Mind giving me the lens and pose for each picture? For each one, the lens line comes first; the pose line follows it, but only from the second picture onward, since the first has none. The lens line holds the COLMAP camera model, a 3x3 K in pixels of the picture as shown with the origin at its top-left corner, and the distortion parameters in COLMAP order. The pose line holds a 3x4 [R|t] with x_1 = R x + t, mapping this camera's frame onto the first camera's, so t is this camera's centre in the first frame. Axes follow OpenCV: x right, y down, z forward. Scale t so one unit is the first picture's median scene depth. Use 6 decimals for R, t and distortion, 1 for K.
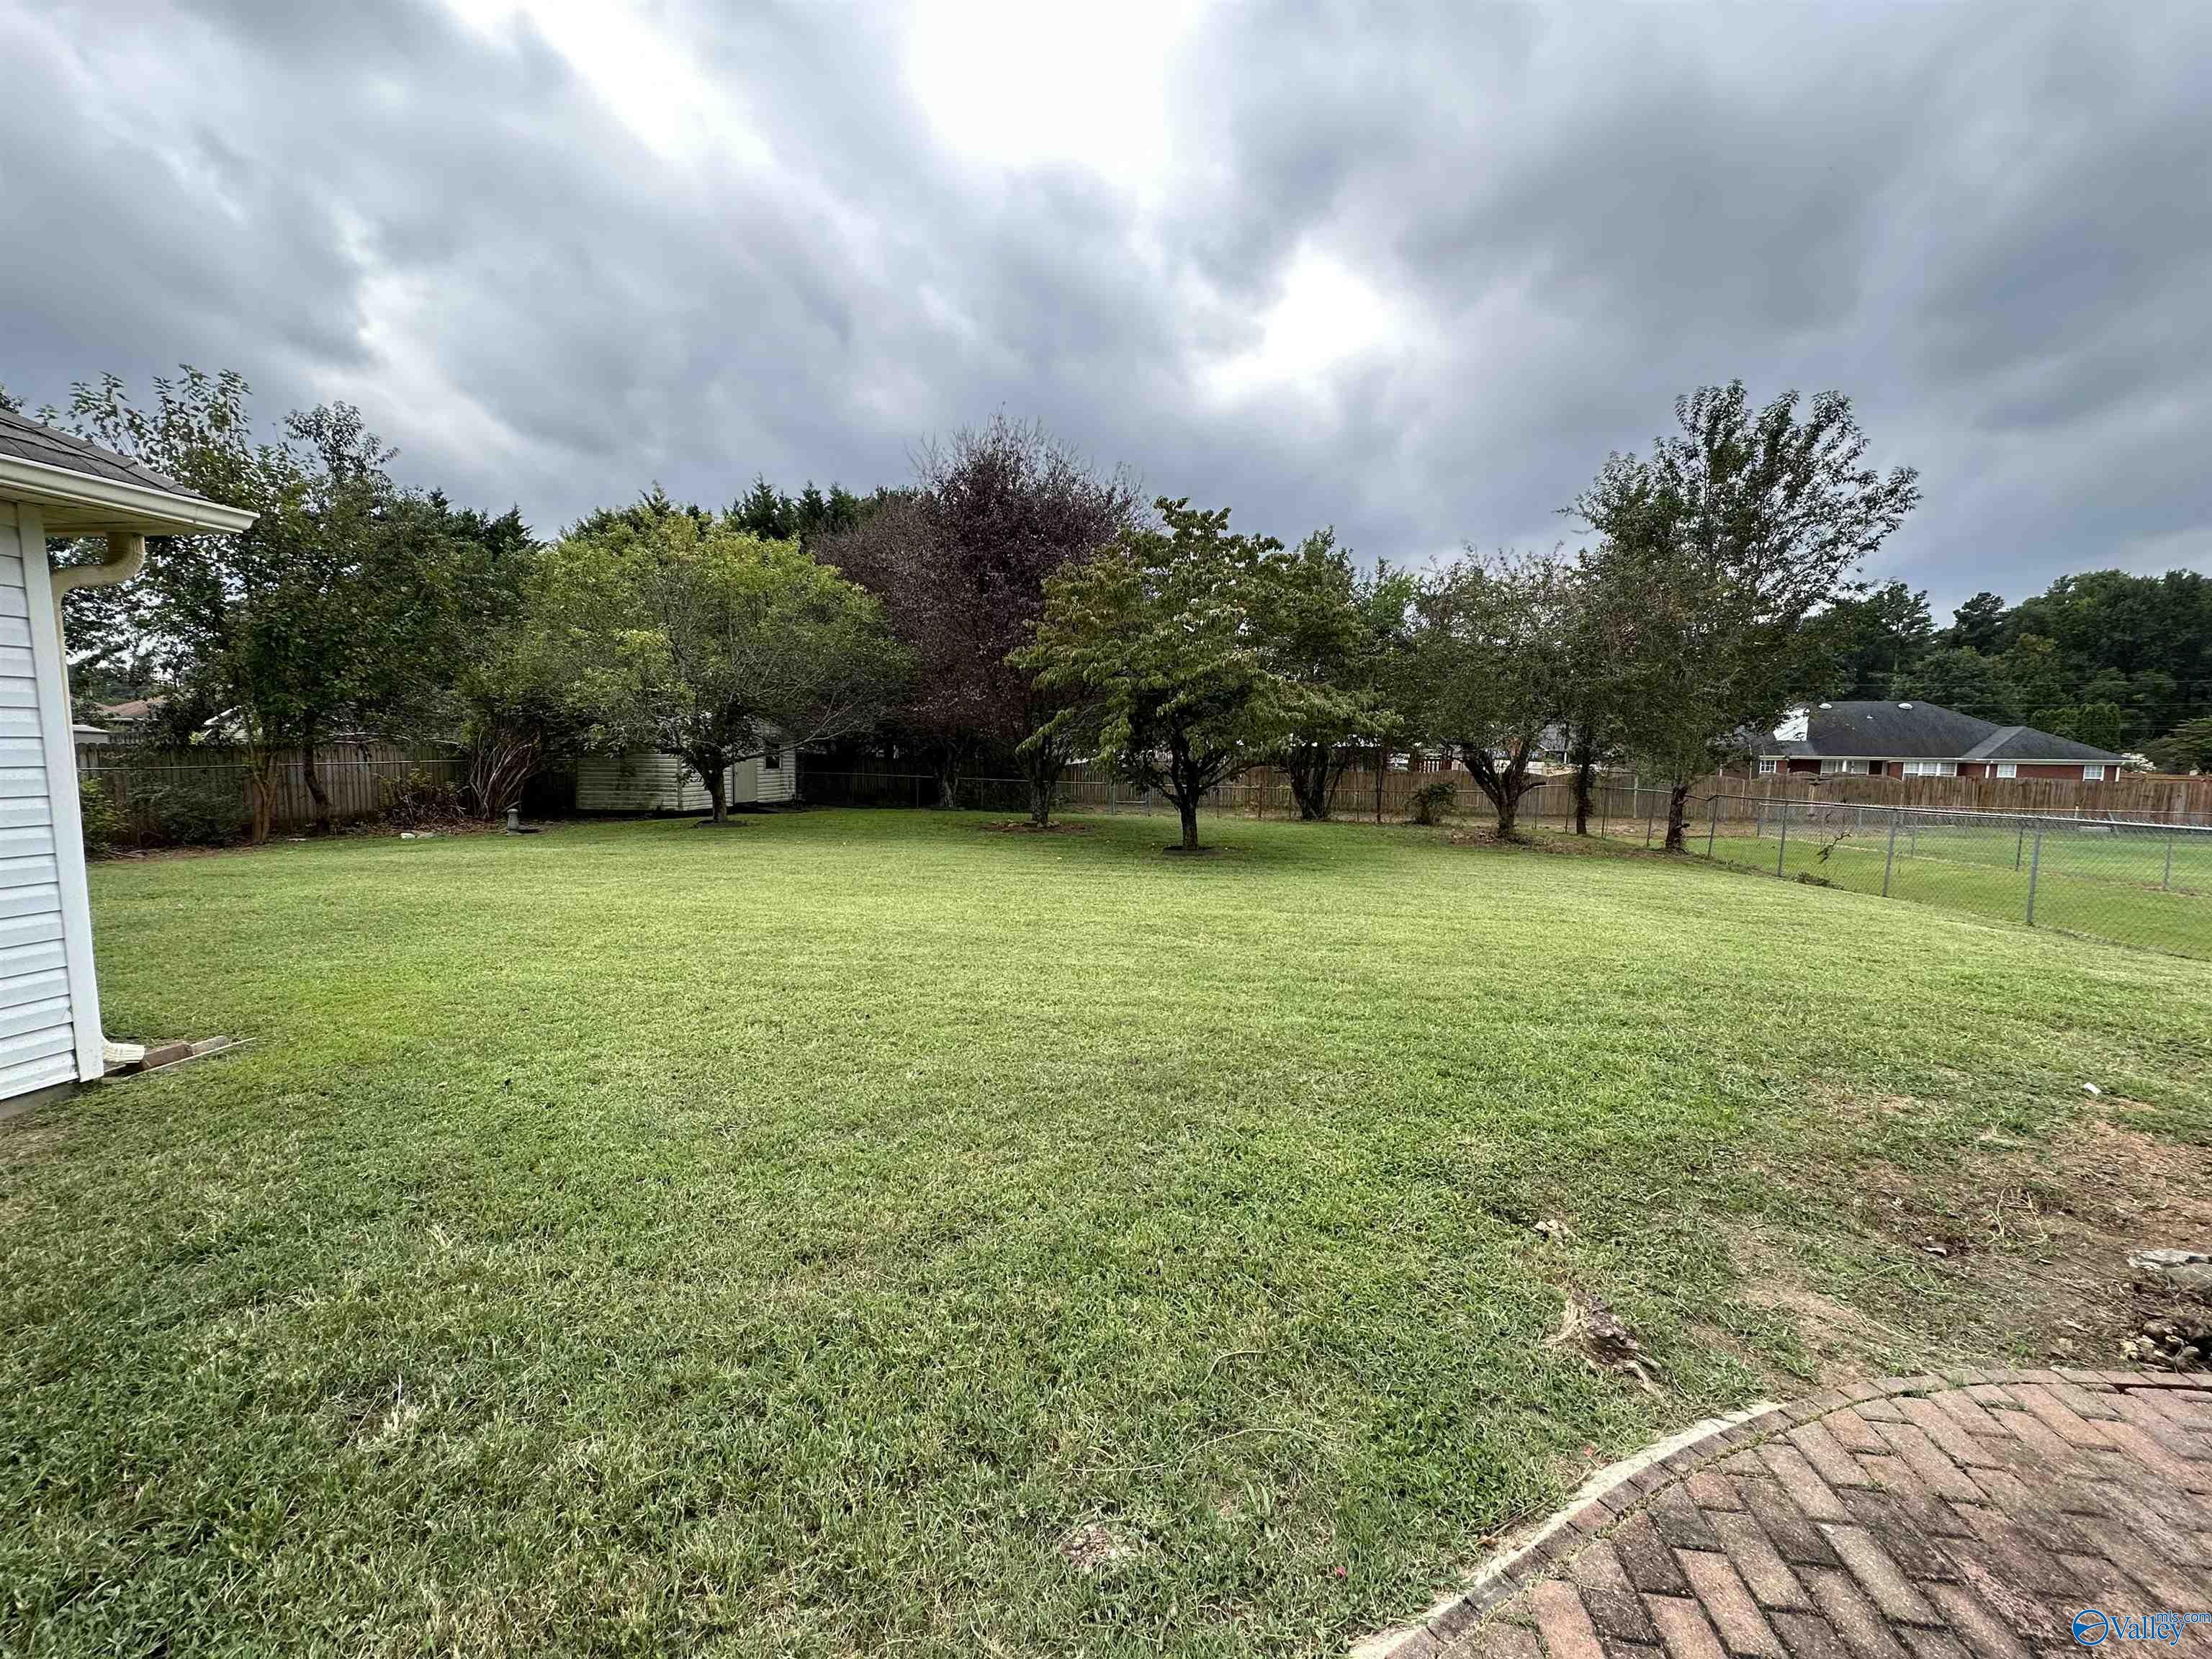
lens RADIAL K [[883.4, 0, 1098.8], [0, 883.4, 834.3], [0, 0, 1]] dist [-0.001382, 0.000049]
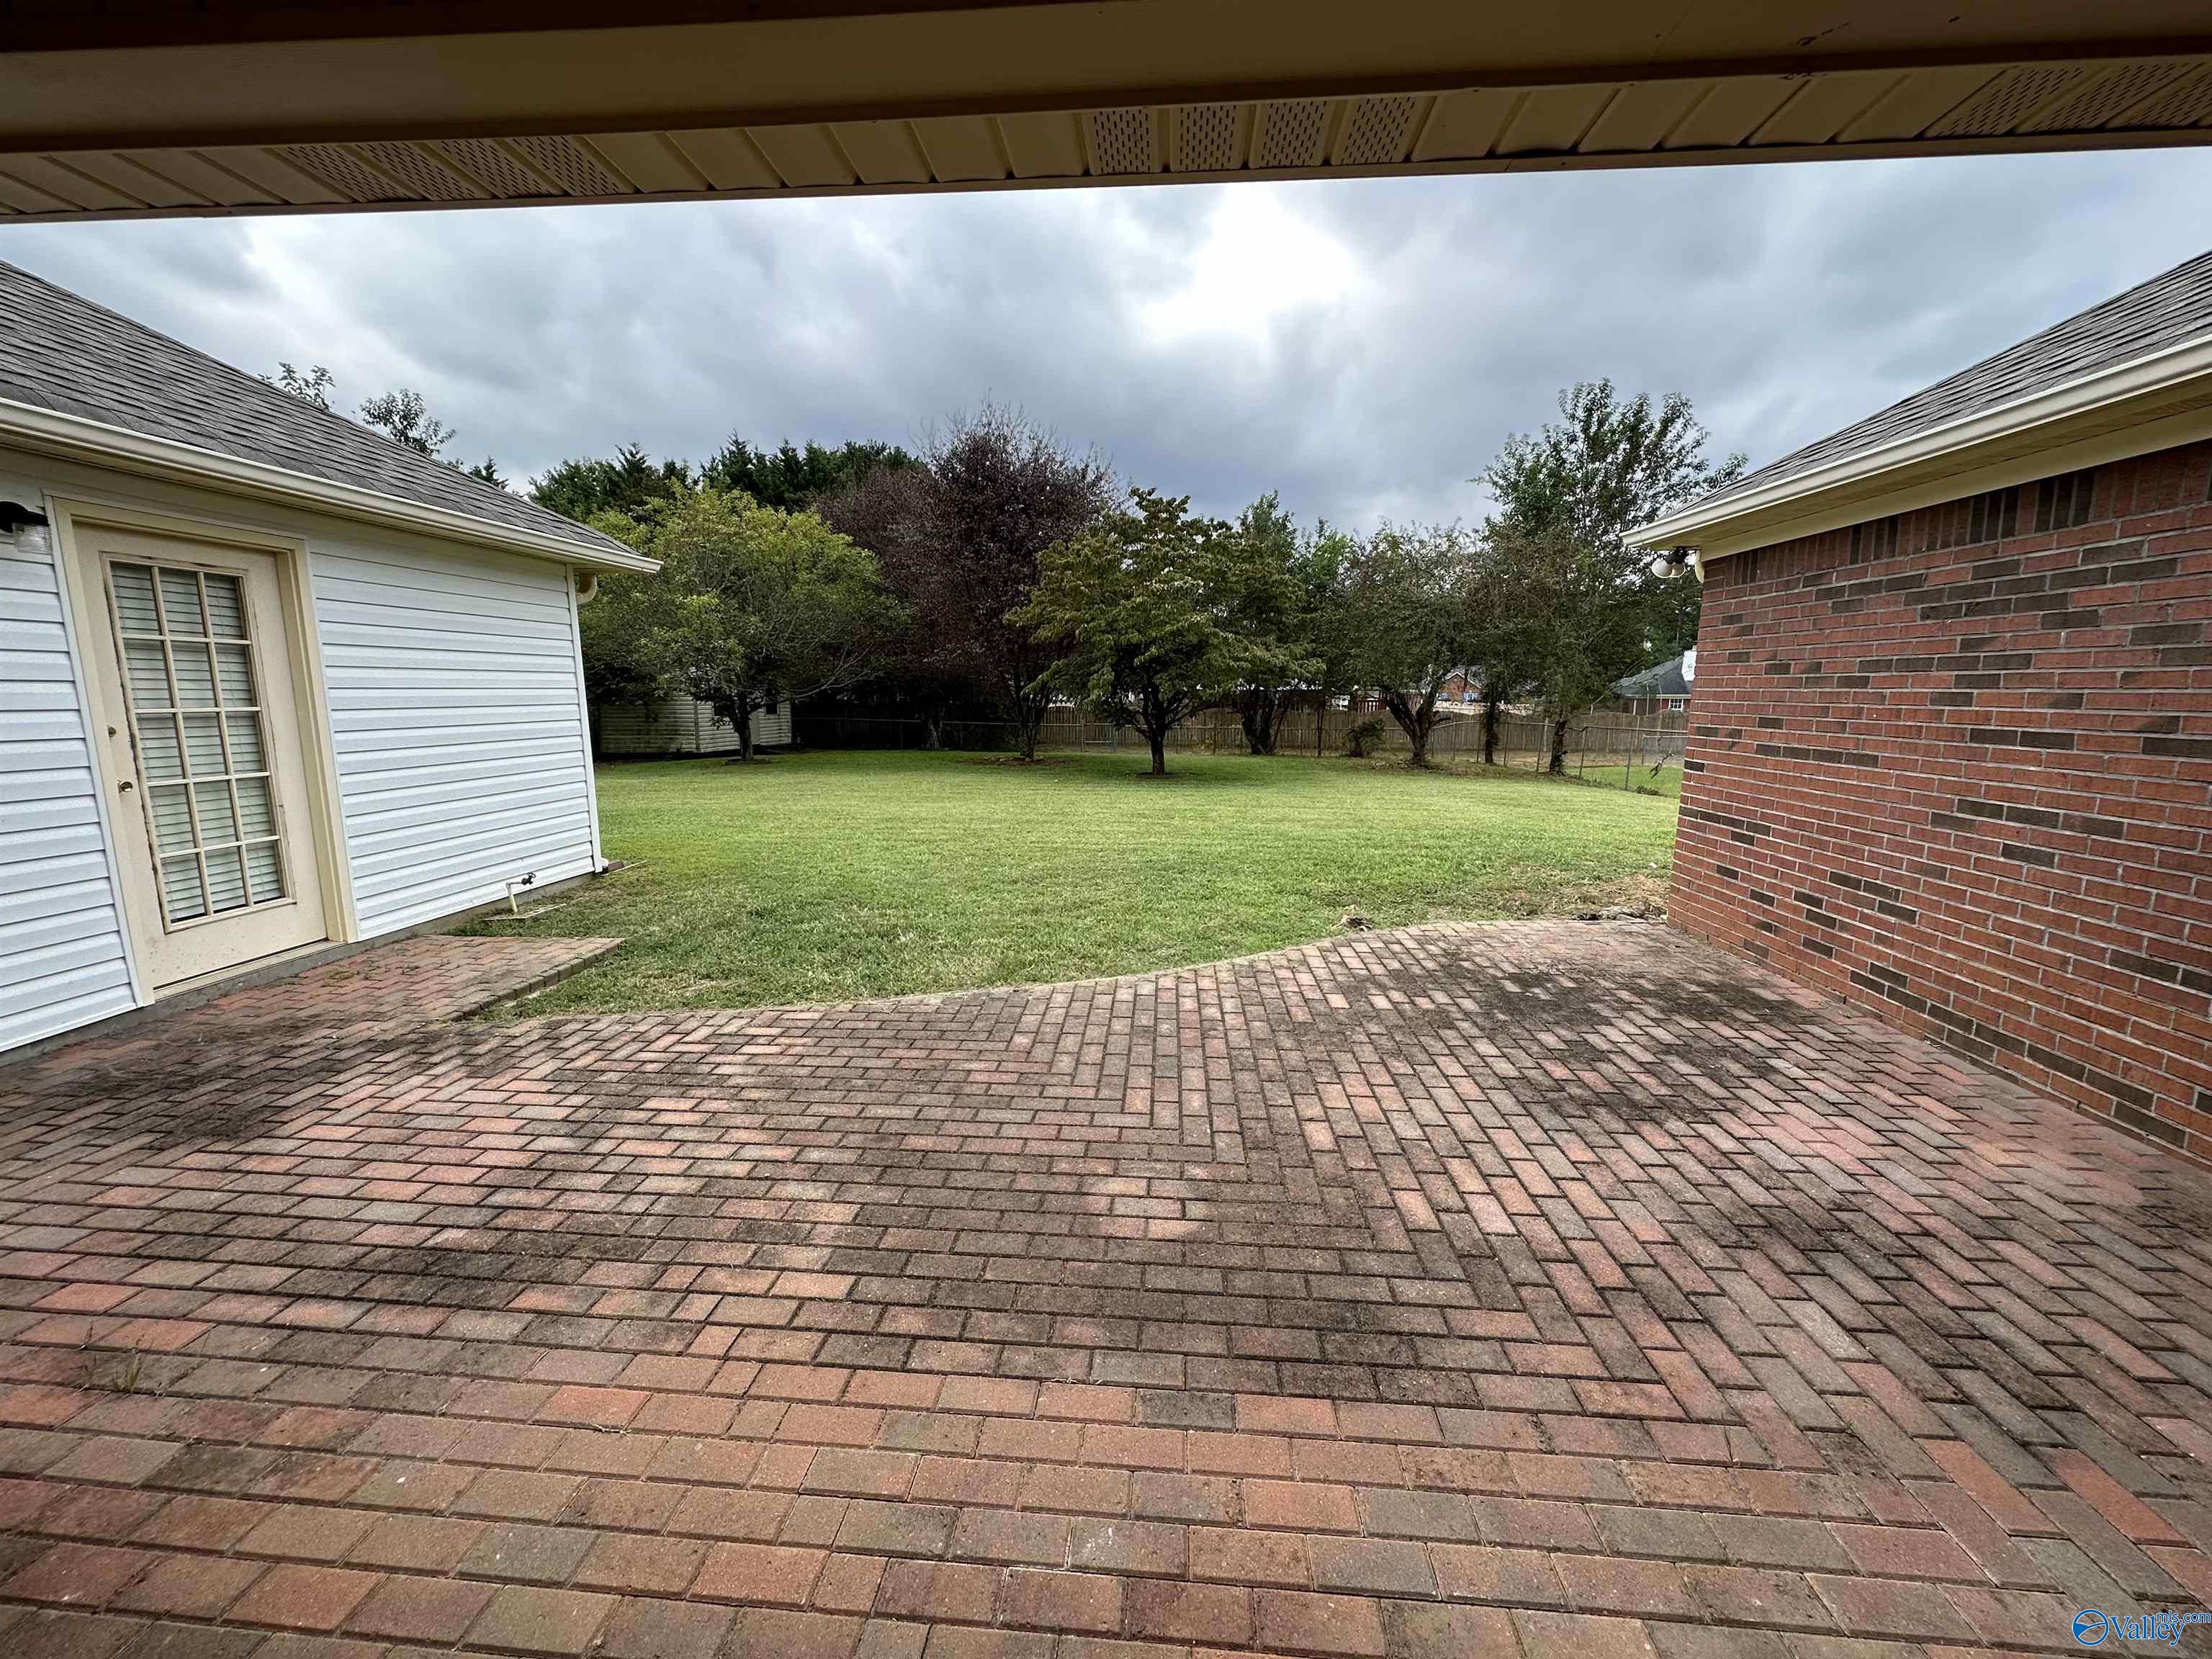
lens RADIAL K [[883.4, 0, 1103.5], [0, 883.4, 830.1], [0, 0, 1]] dist [-0.001382, 0.000049]
pose [[0.998323, -0.017605, 0.055142, -0.034912], [0.014493, 0.998306, 0.056340, 0.019637], [-0.056041, -0.055446, 0.996888, -0.183248]]
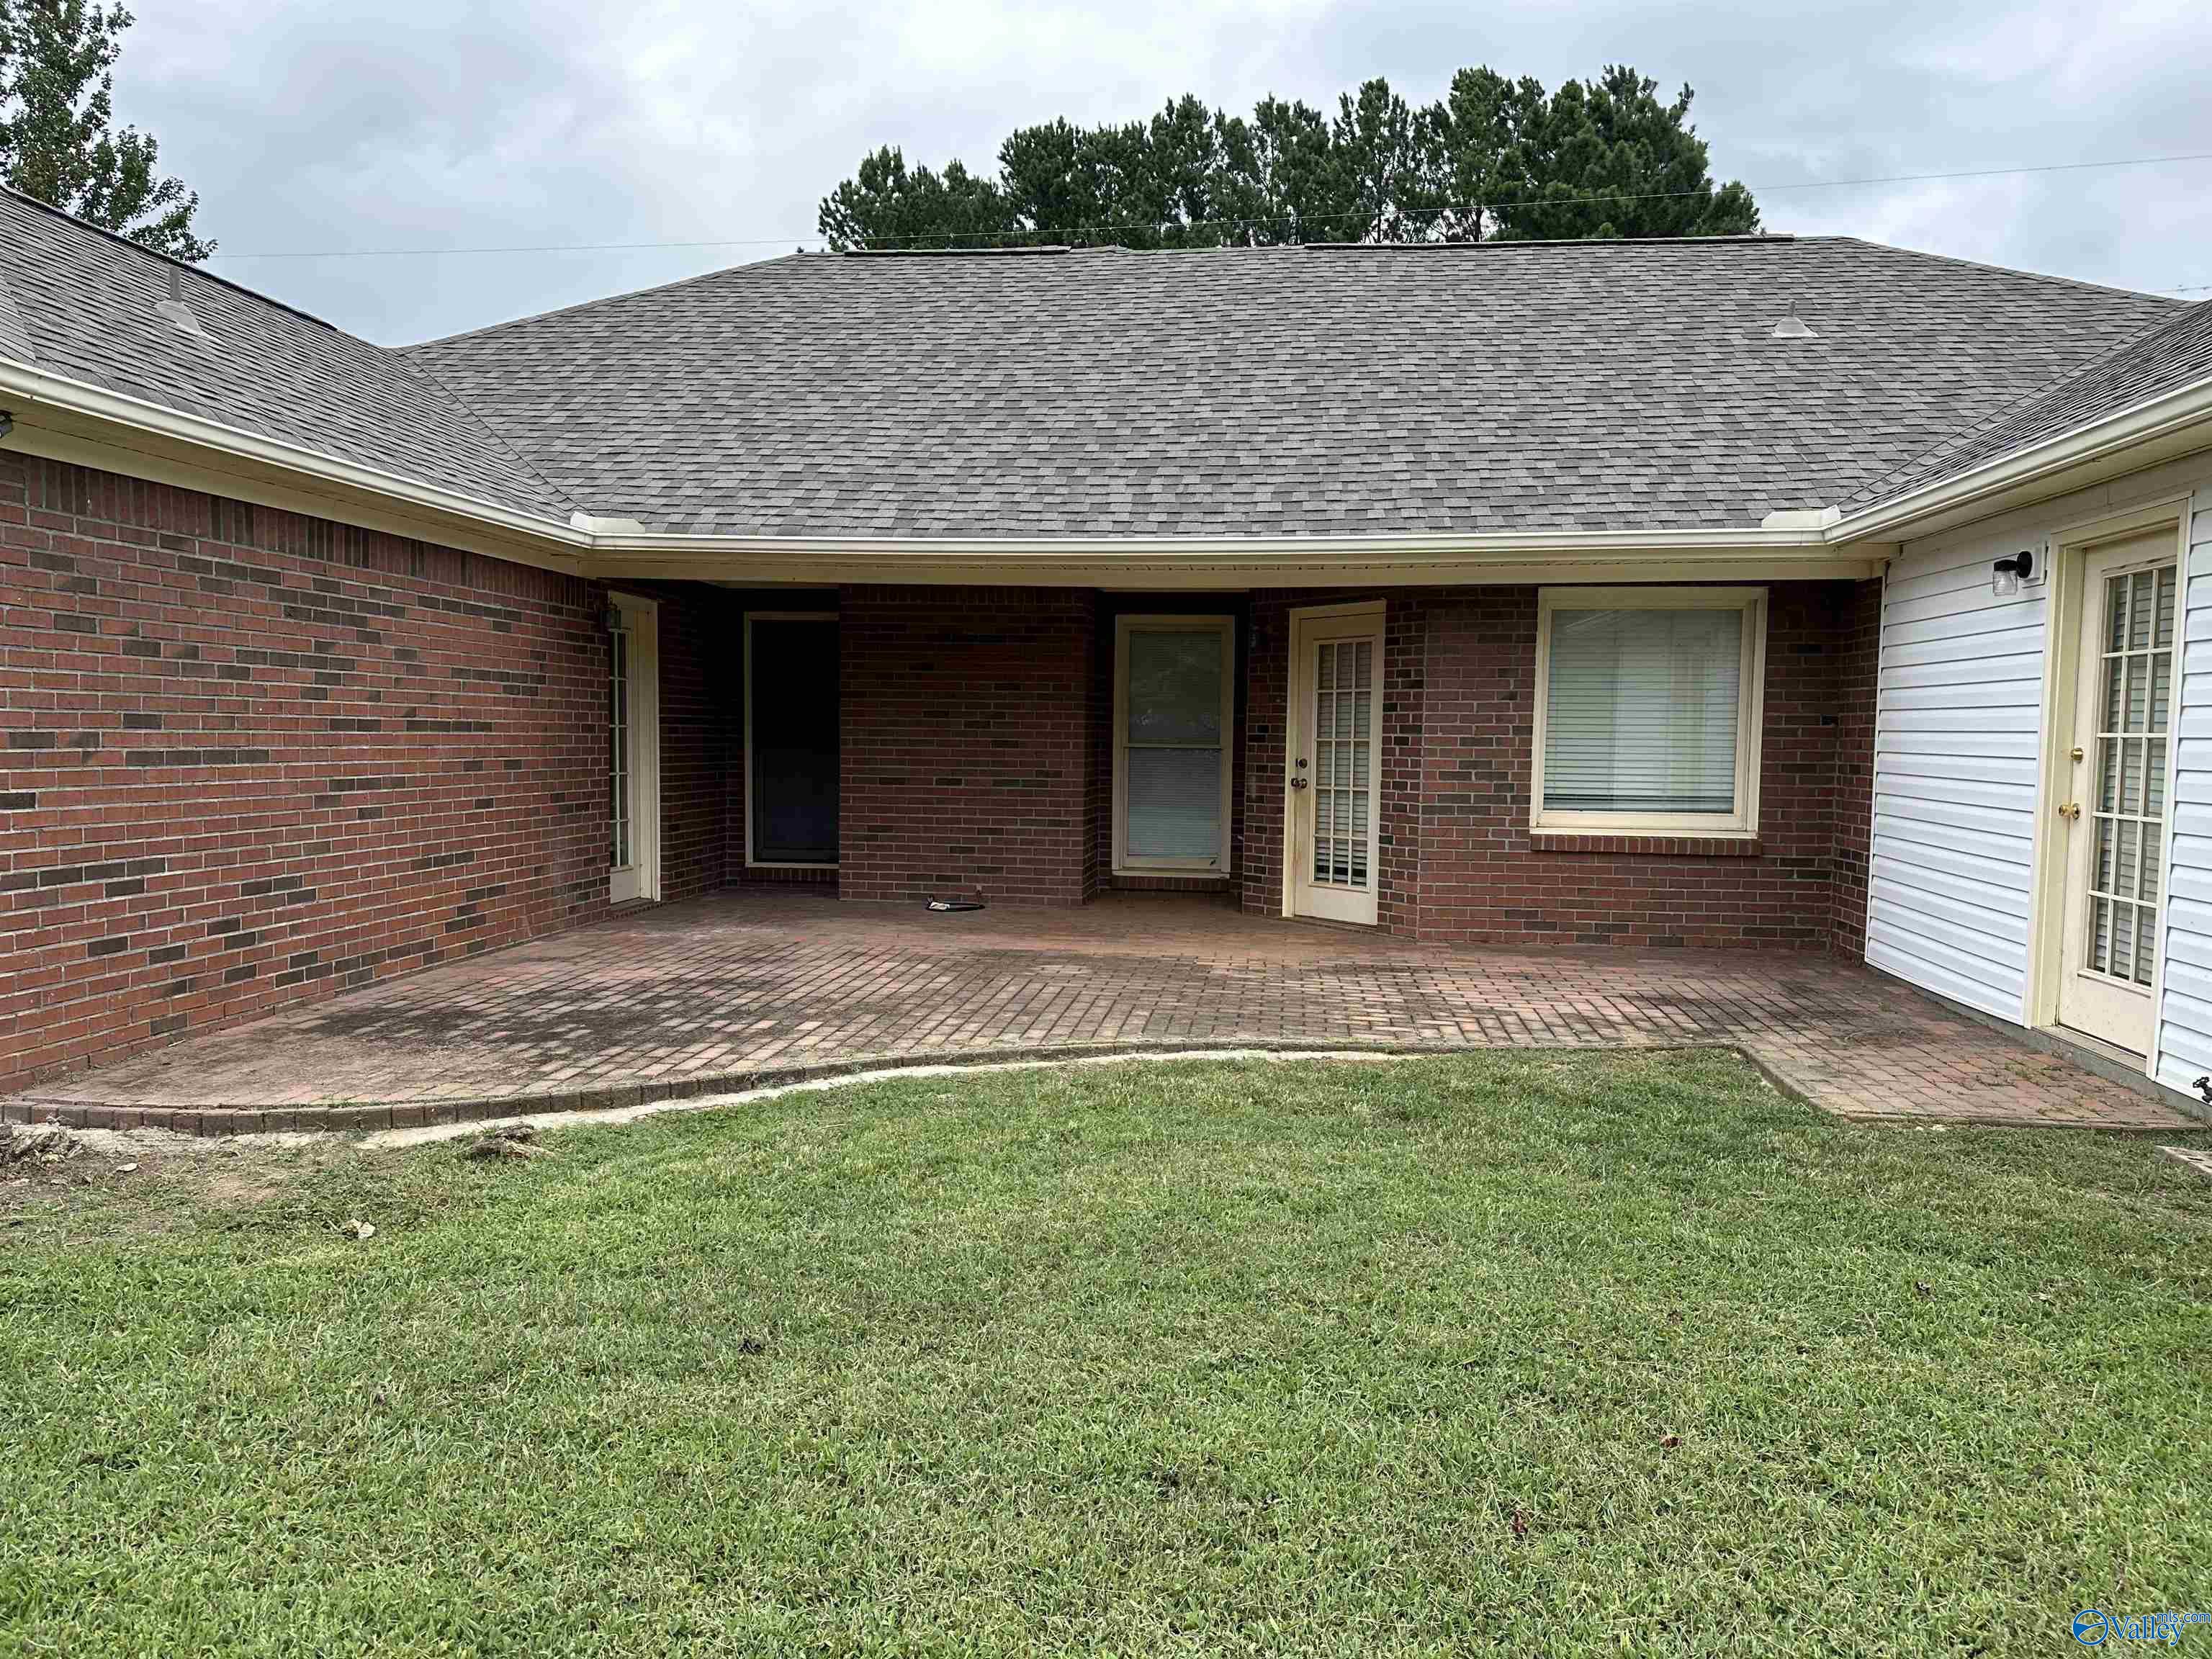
lens RADIAL K [[1546.8, 0, 1102.1], [0, 1546.8, 831.3], [0, 0, 1]] dist [0.005245, 0.001209]
pose [[-0.999767, -0.019438, -0.009405, -0.013787], [-0.020726, 0.986009, 0.165398, -0.141379], [0.006058, 0.165555, -0.986182, 1.691557]]
